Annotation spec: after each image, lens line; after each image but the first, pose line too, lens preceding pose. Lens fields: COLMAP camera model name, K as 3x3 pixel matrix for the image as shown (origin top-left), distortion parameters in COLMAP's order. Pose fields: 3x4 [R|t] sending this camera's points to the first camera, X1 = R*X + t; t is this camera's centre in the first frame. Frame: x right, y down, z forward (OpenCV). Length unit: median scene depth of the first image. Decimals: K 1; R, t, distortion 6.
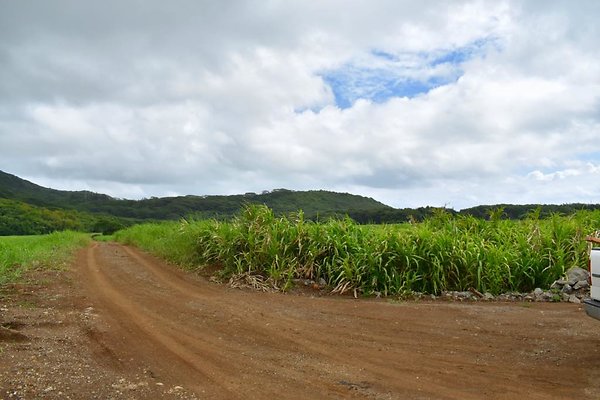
lens RADIAL K [[475.1, 0, 298.7], [0, 475.1, 199.1], [0, 0, 1]] dist [-0.094032, 0.019642]
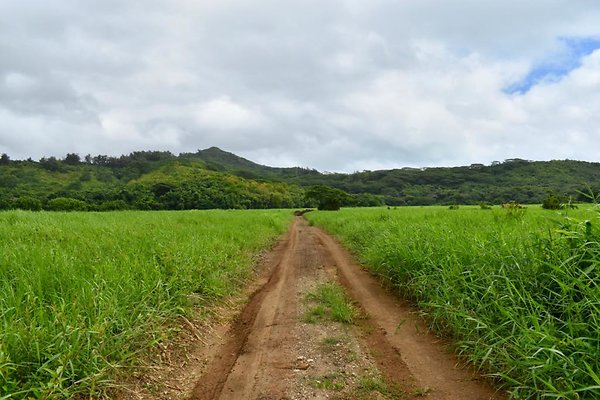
lens RADIAL K [[475.1, 0, 300.2], [0, 475.1, 199.2], [0, 0, 1]] dist [-0.094032, 0.019642]
pose [[0.911964, 0.008661, -0.410179, -0.052546], [0.010691, 0.998936, 0.044861, 0.009770], [0.410131, -0.045297, 0.910901, 0.119817]]
